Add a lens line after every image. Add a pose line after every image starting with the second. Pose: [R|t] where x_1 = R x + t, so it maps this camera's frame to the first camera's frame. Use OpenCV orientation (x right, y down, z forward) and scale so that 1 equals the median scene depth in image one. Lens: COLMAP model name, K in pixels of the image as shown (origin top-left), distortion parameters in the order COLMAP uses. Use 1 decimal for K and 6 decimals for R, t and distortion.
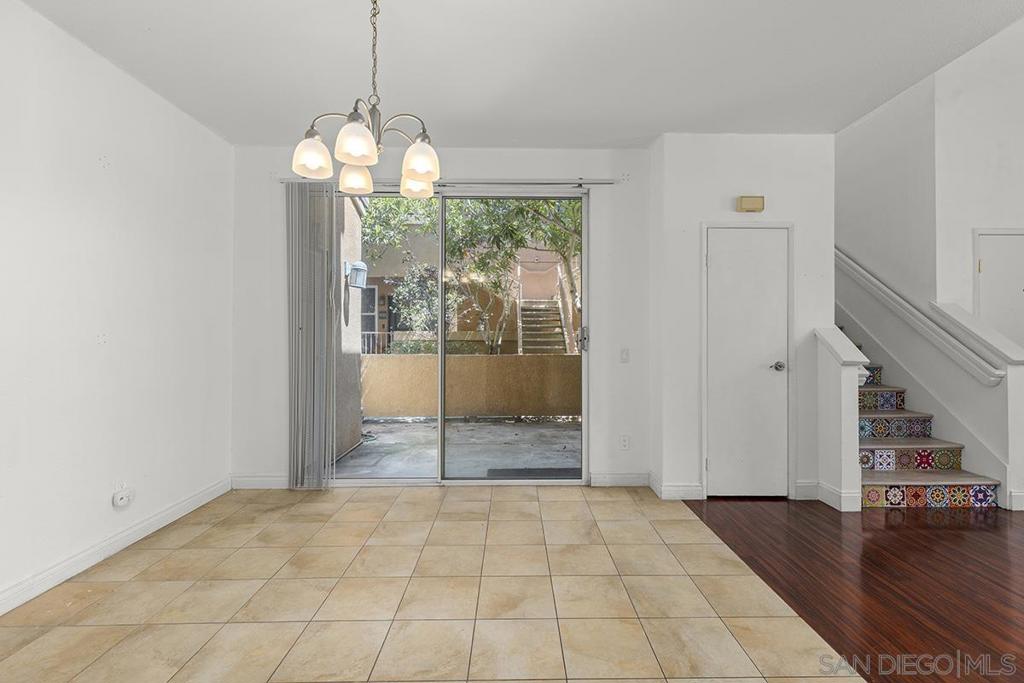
lens RADIAL K [[464.7, 0, 521.7], [0, 464.7, 331.8], [0, 0, 1]] dist [0.006725, 0.000344]
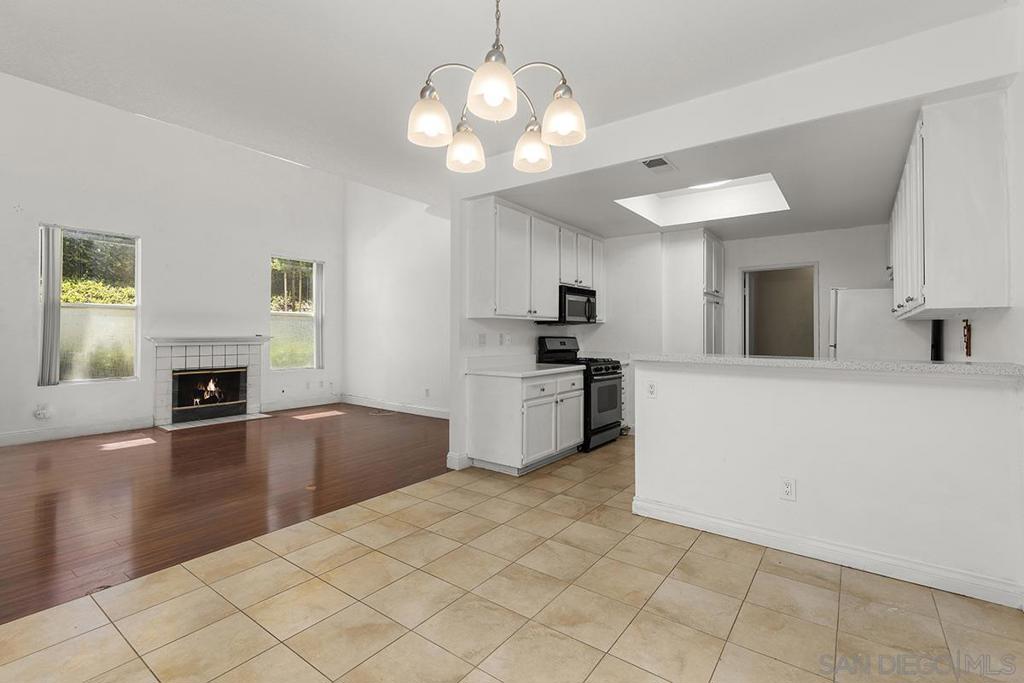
lens RADIAL K [[462.5, 0, 517.7], [0, 462.5, 324.1], [0, 0, 1]] dist [0.002549, 0.000802]
pose [[-0.795268, 0.007215, 0.606216, -0.510572], [-0.010081, 0.999634, -0.025122, 0.006959], [-0.606175, -0.026090, -0.794903, 0.981652]]
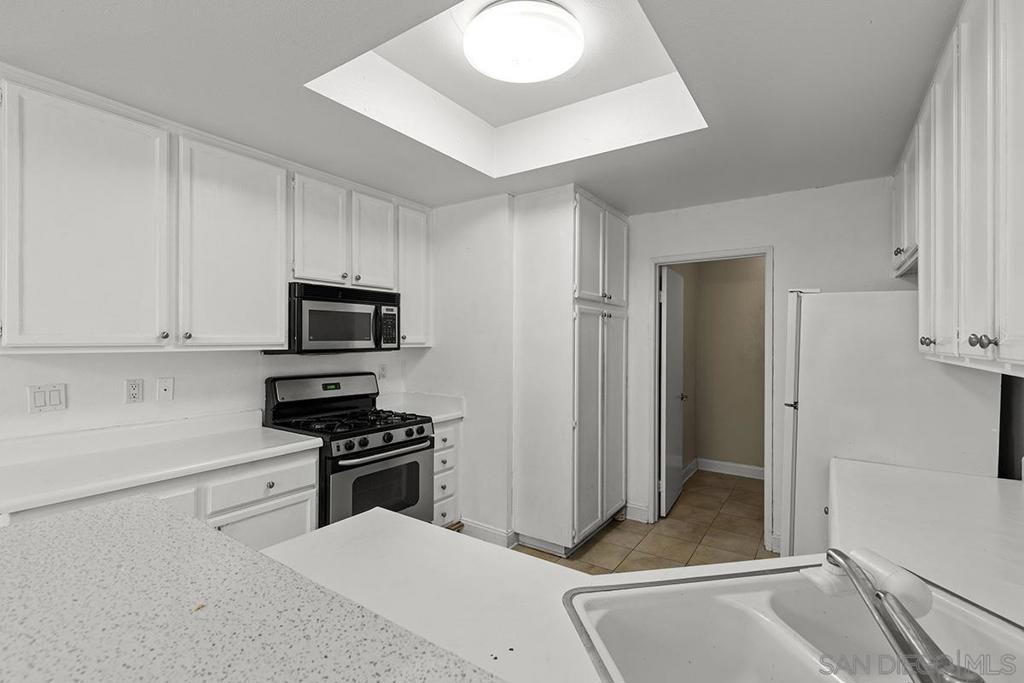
lens RADIAL K [[461.2, 0, 517.5], [0, 461.2, 337.1], [0, 0, 1]] dist [0.004773, 0.000341]
pose [[-0.818115, -0.003070, 0.575047, -0.483250], [-0.010690, 0.999894, -0.009870, -0.059888], [-0.574956, -0.014223, -0.818061, 0.146046]]
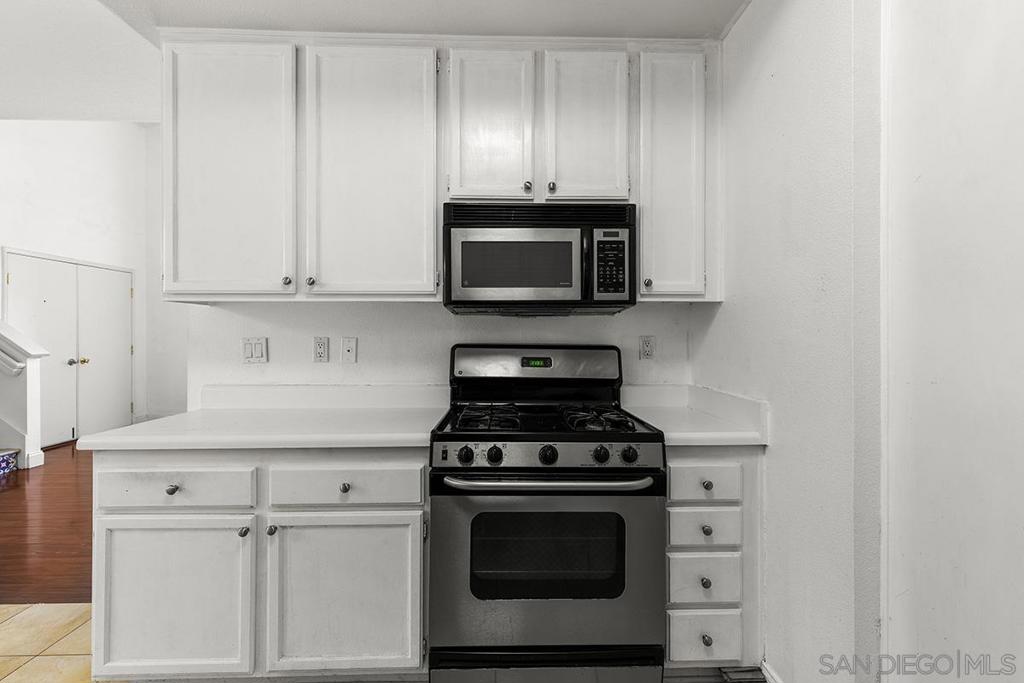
lens RADIAL K [[461.2, 0, 517.5], [0, 461.2, 337.1], [0, 0, 1]] dist [0.004773, 0.000341]
pose [[-0.010804, 0.000094, 0.999942, -0.271419], [-0.008916, 0.999960, -0.000191, -0.001020], [-0.999902, -0.008917, -0.010802, -0.352068]]
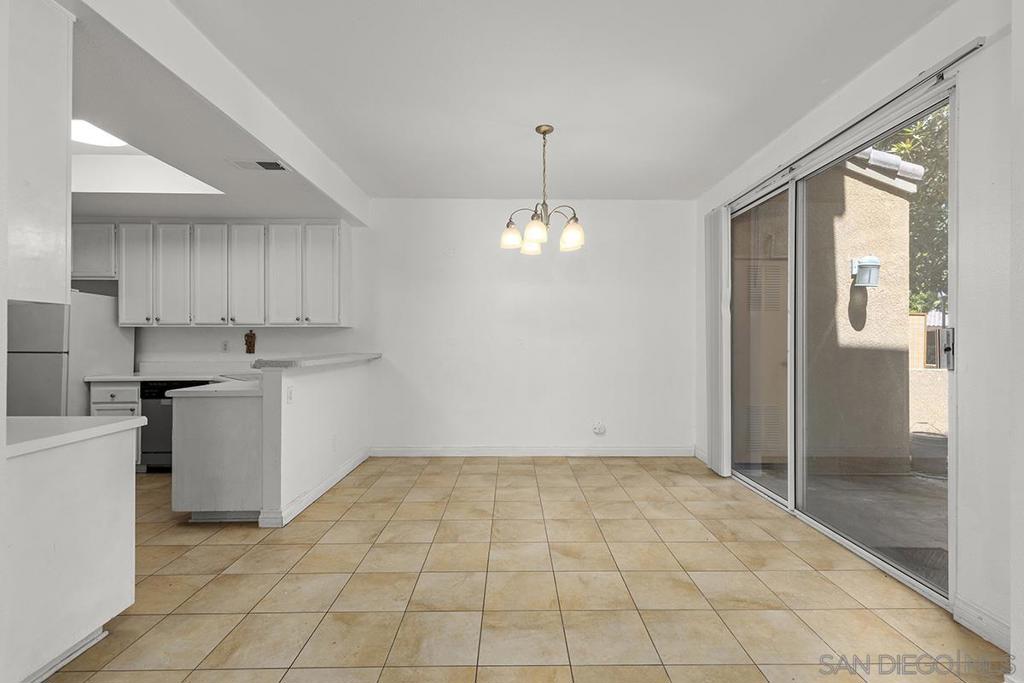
lens RADIAL K [[461.2, 0, 517.5], [0, 461.2, 337.1], [0, 0, 1]] dist [0.004773, 0.000341]
pose [[-0.007267, -0.006670, -0.999951, 0.784788], [0.005265, 0.999964, -0.006708, 0.001191], [0.999960, -0.005314, -0.007232, 0.551471]]
